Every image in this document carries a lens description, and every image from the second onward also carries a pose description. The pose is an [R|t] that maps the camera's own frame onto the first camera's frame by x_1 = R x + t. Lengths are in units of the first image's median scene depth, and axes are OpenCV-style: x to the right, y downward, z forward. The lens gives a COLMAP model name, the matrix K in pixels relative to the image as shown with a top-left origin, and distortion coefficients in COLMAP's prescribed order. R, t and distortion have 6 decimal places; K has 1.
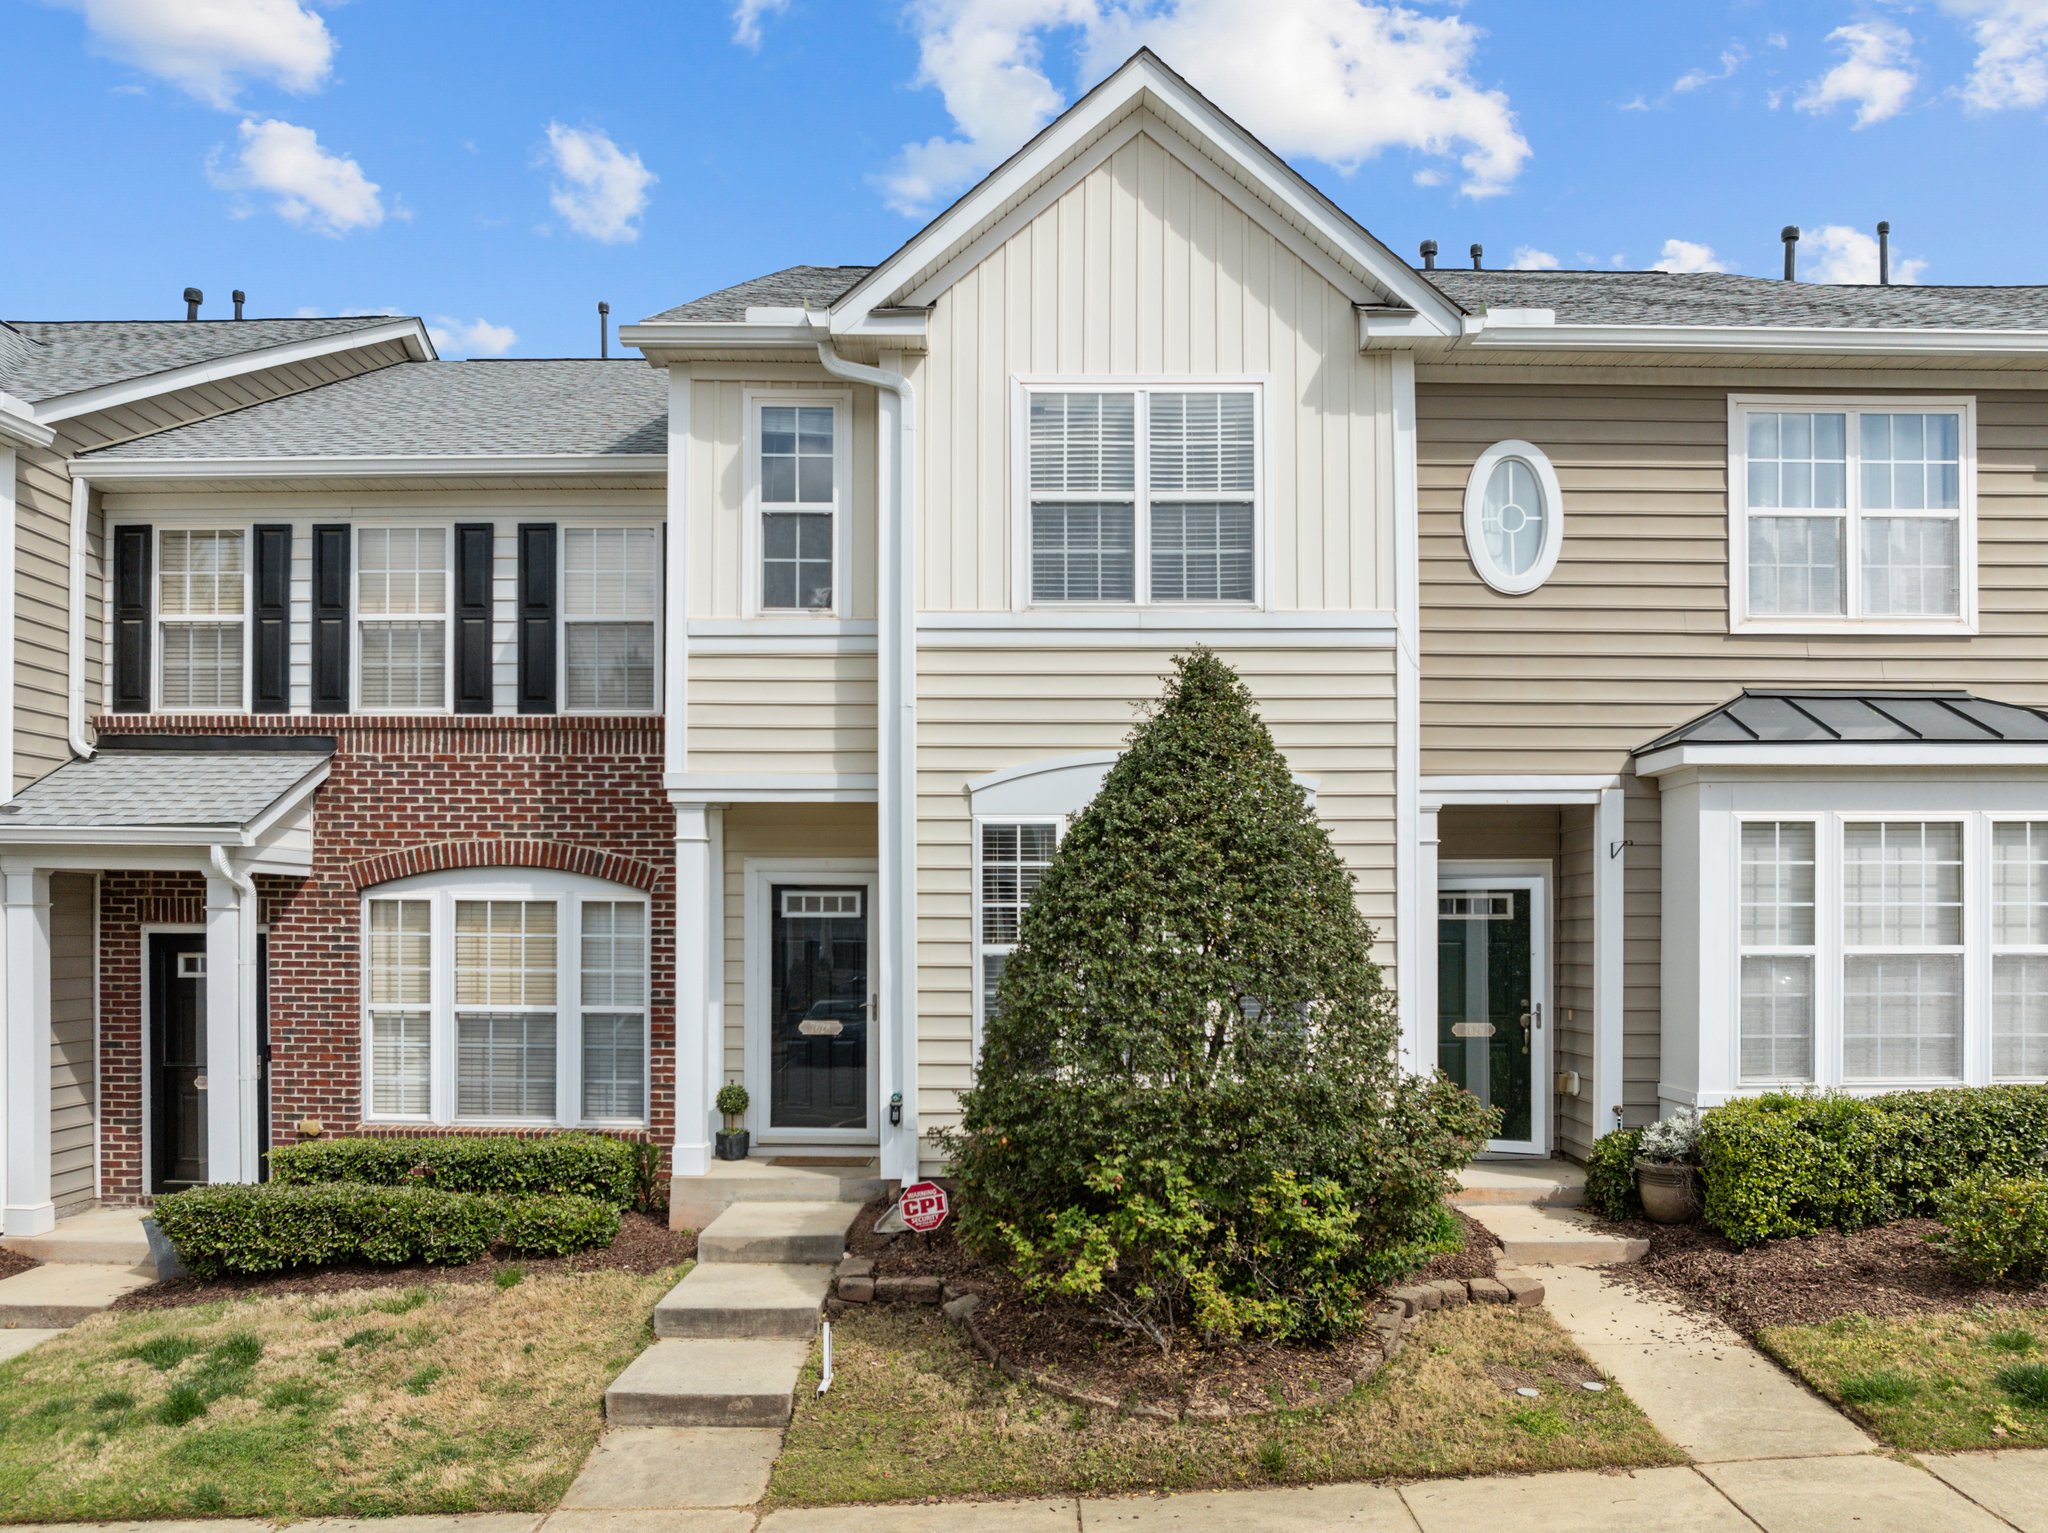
lens RADIAL K [[1491.0, 0, 1026.1], [0, 1491.0, 927.7], [0, 0, 1]] dist [-0.036113, -0.003244]
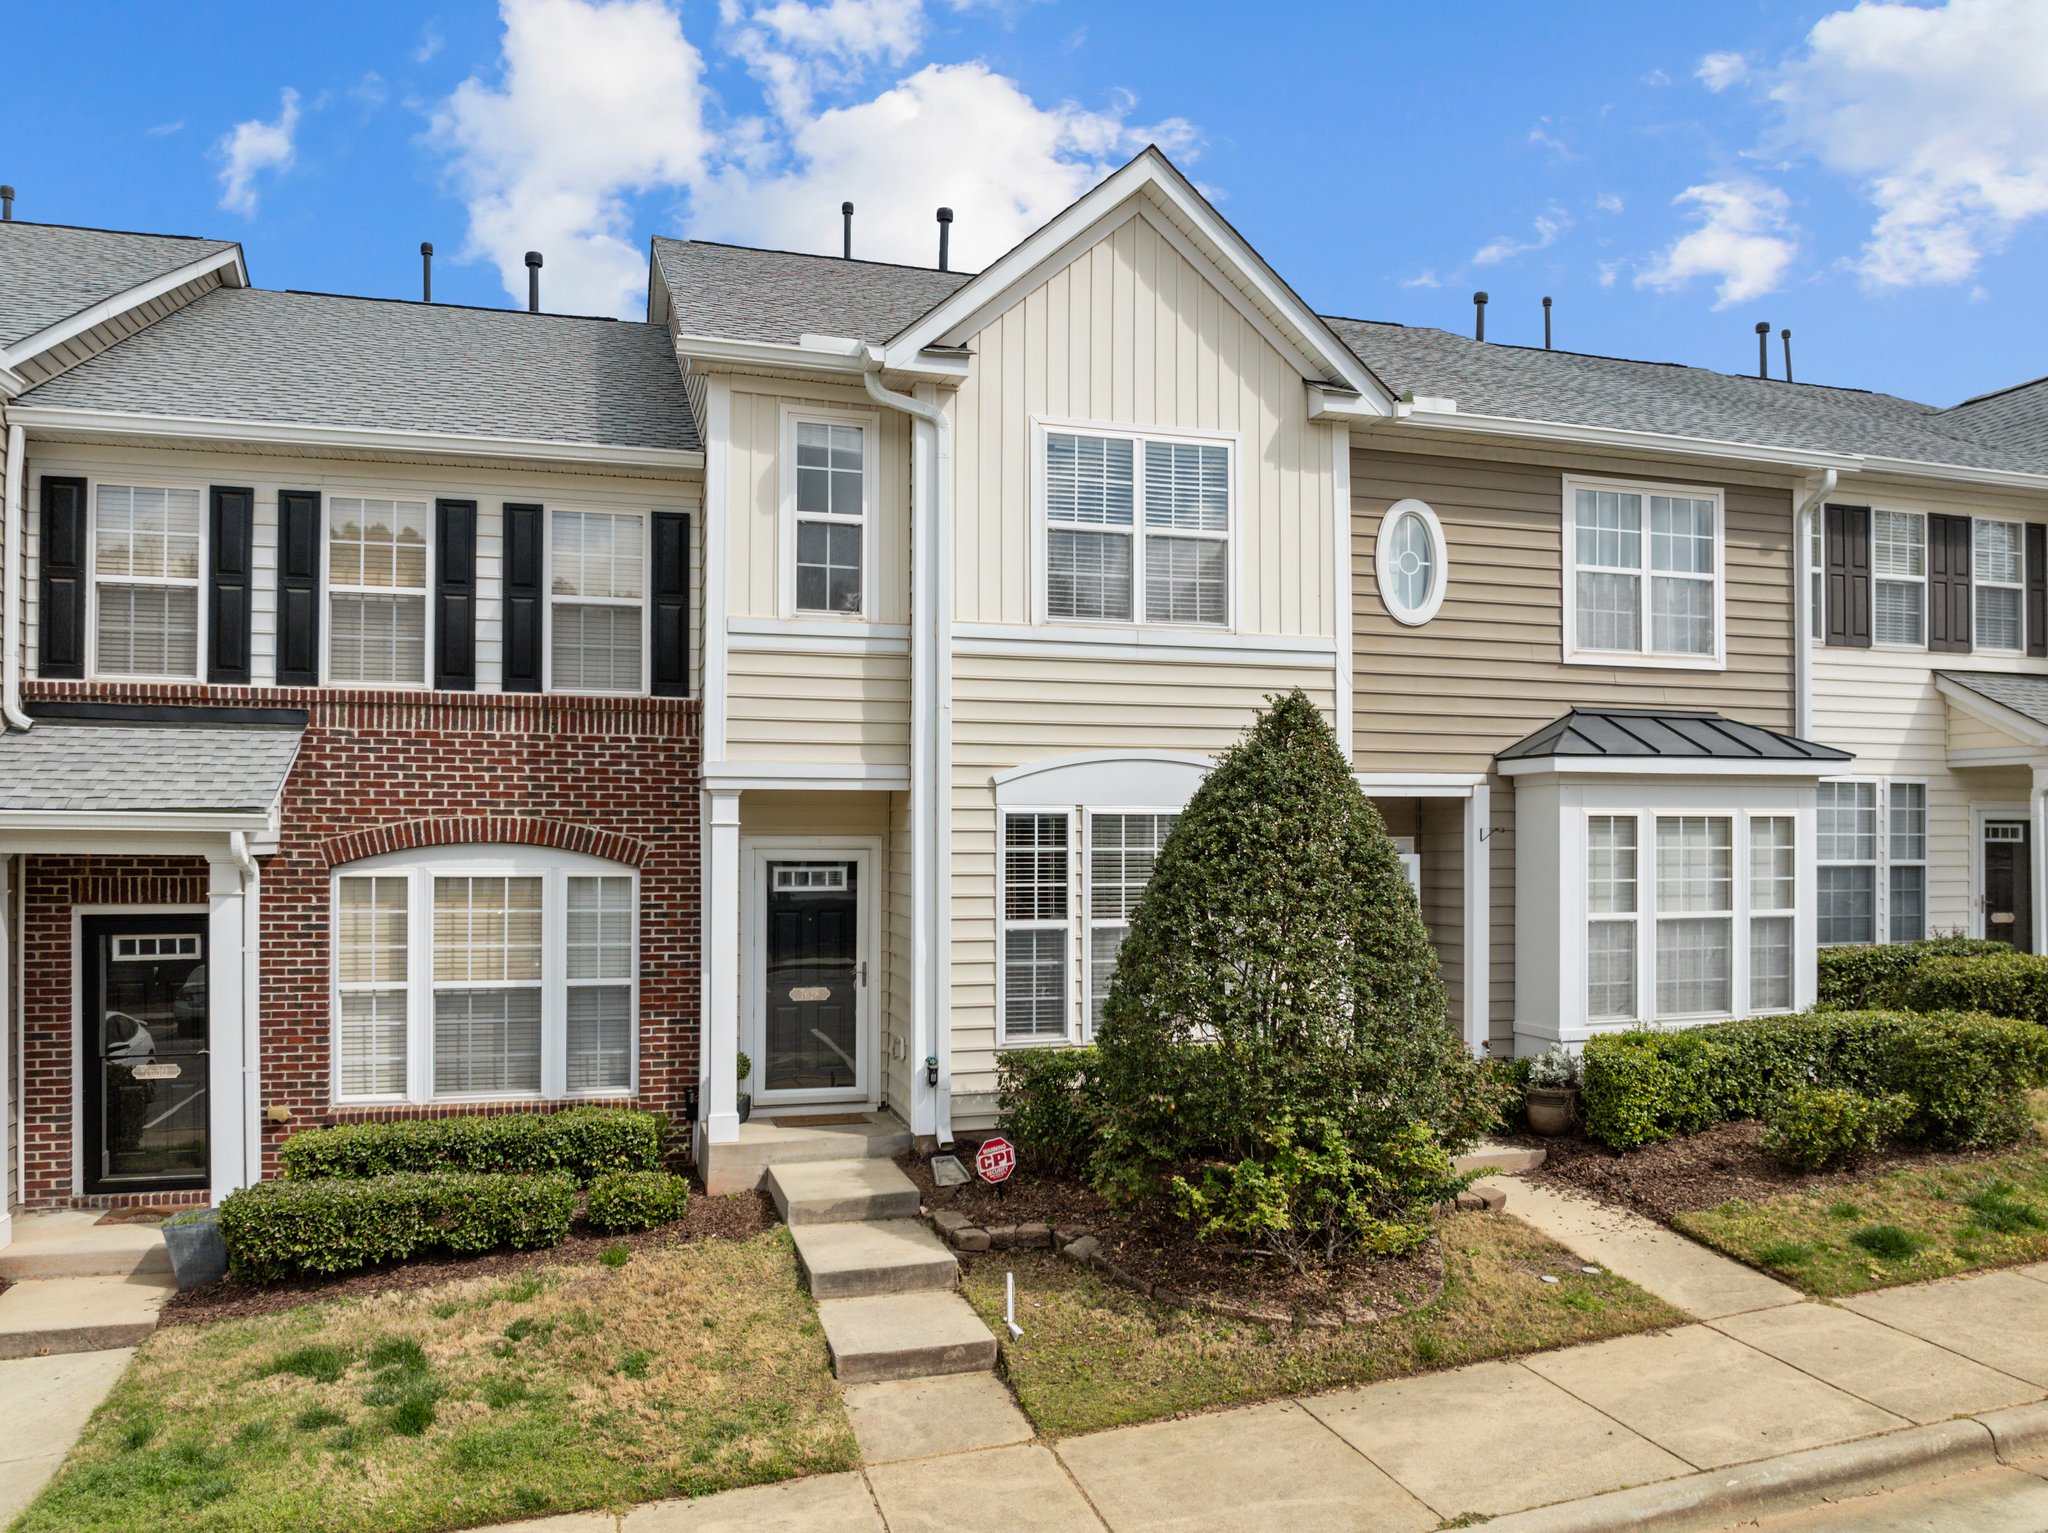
lens RADIAL K [[1462.6, 0, 1031.0], [0, 1462.6, 821.4], [0, 0, 1]] dist [-0.034896, -0.003335]
pose [[0.955480, 0.001663, 0.295053, -0.312485], [0.001368, 0.999948, -0.010066, -0.048895], [-0.295054, 0.010022, 0.955428, -0.054138]]
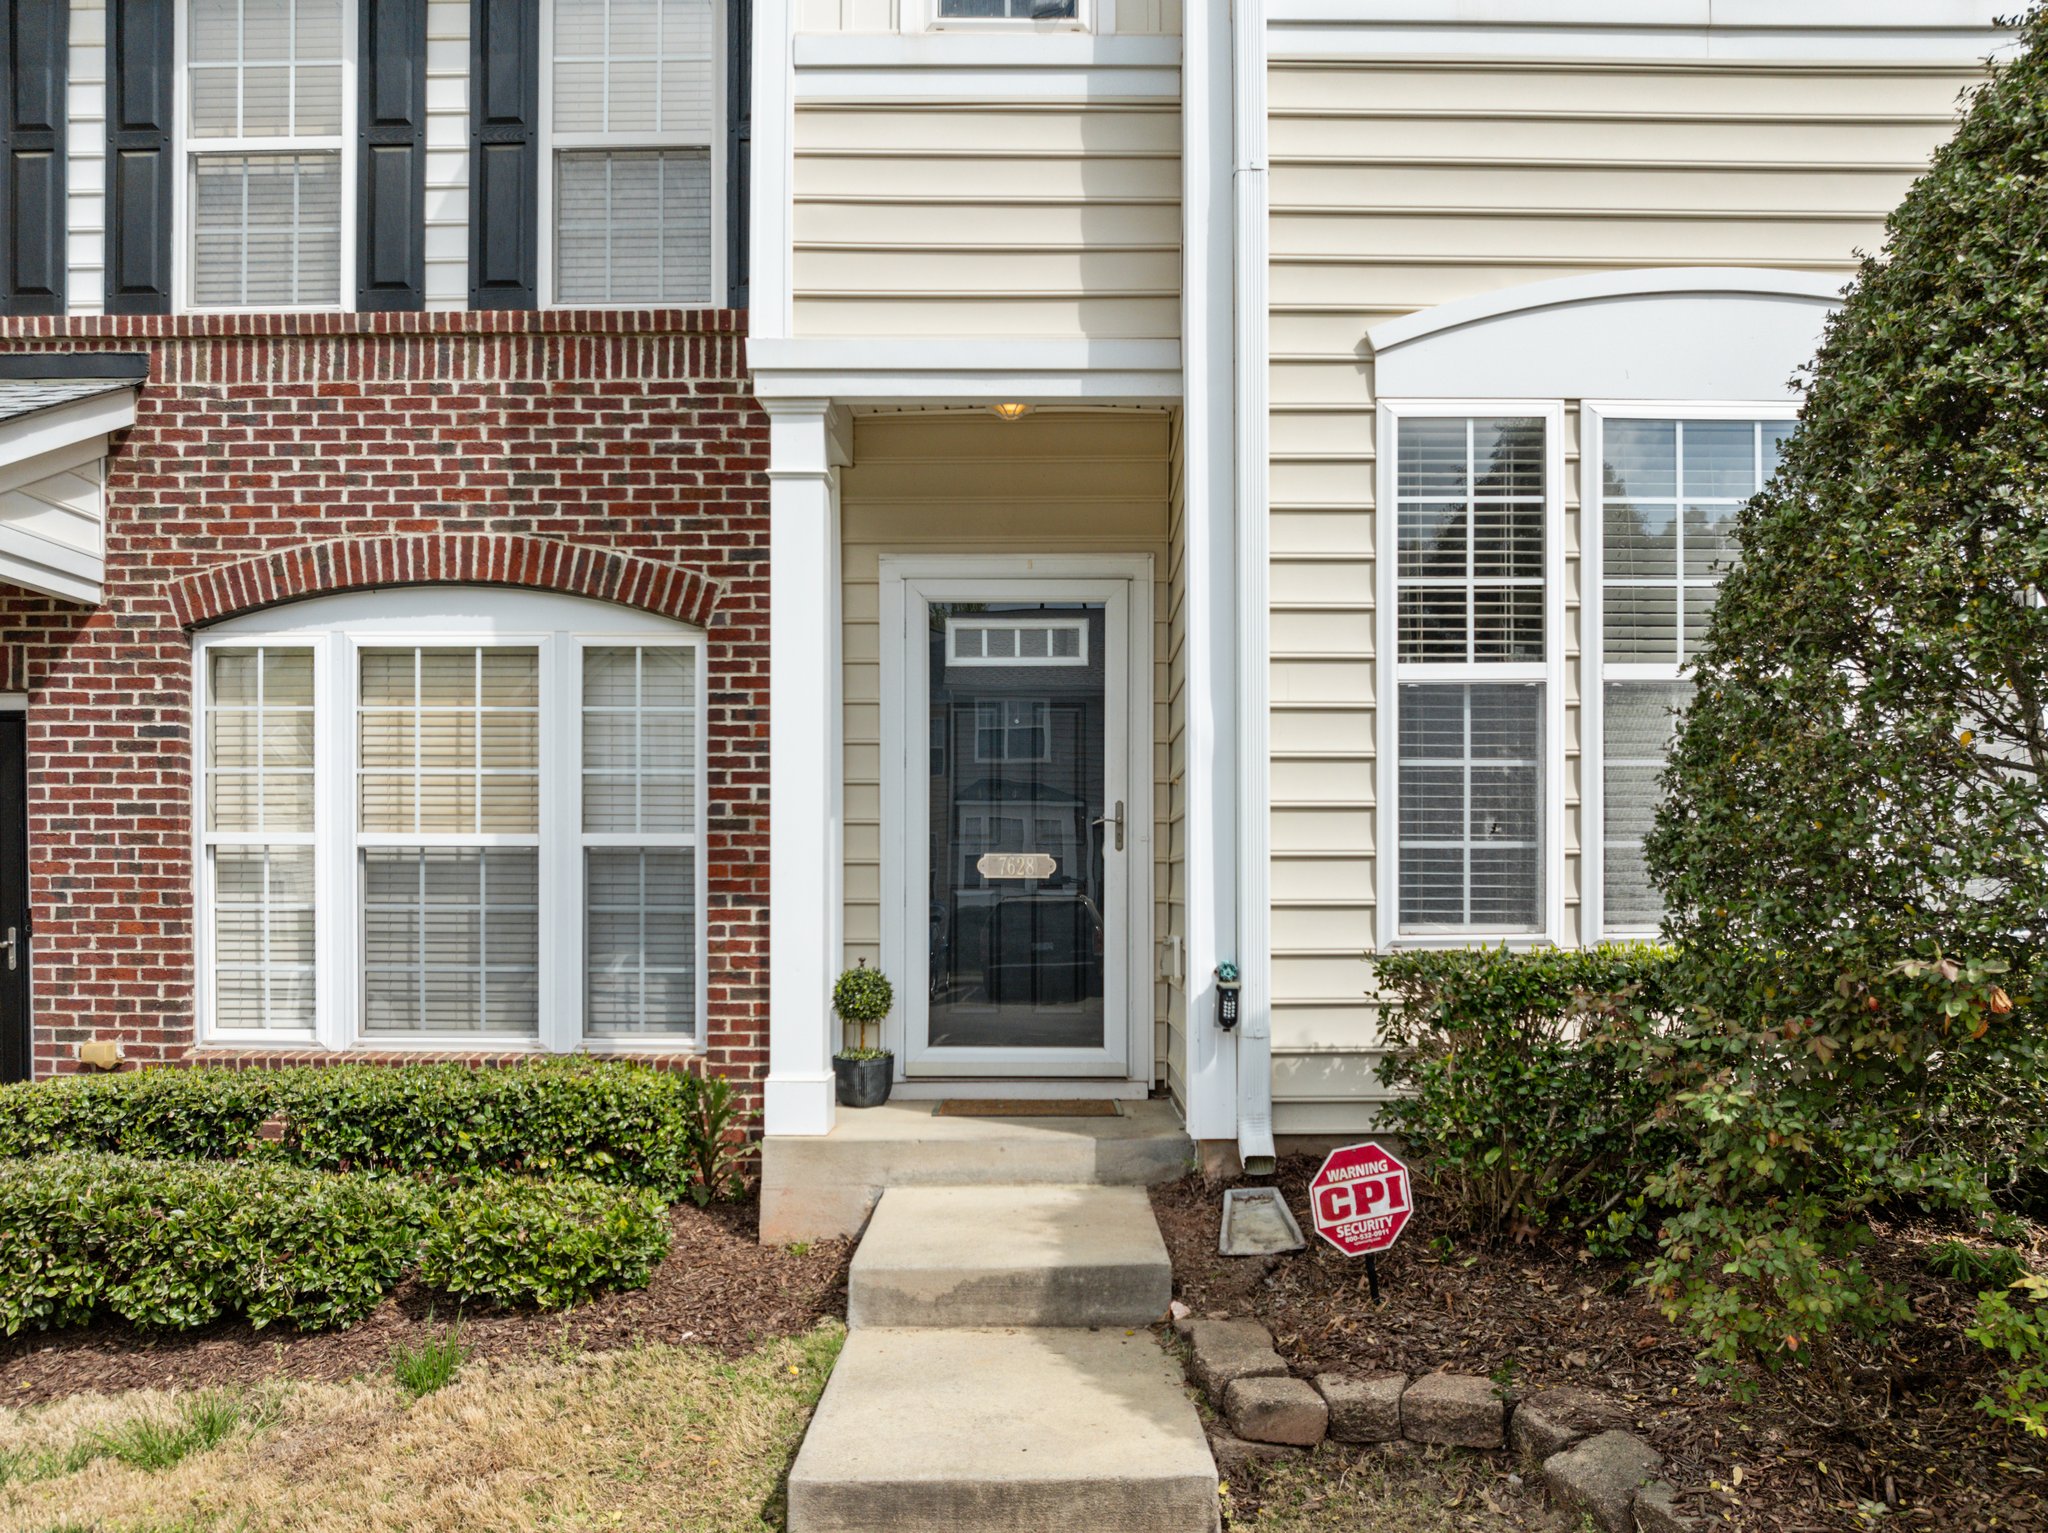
lens RADIAL K [[1497.7, 0, 1043.7], [0, 1497.7, 904.0], [0, 0, 1]] dist [-0.057727, 0.001146]
pose [[0.999904, -0.004093, 0.013225, -0.143502], [0.003931, 0.999917, 0.012244, 0.078549], [-0.013274, -0.012191, 0.999838, 0.470851]]
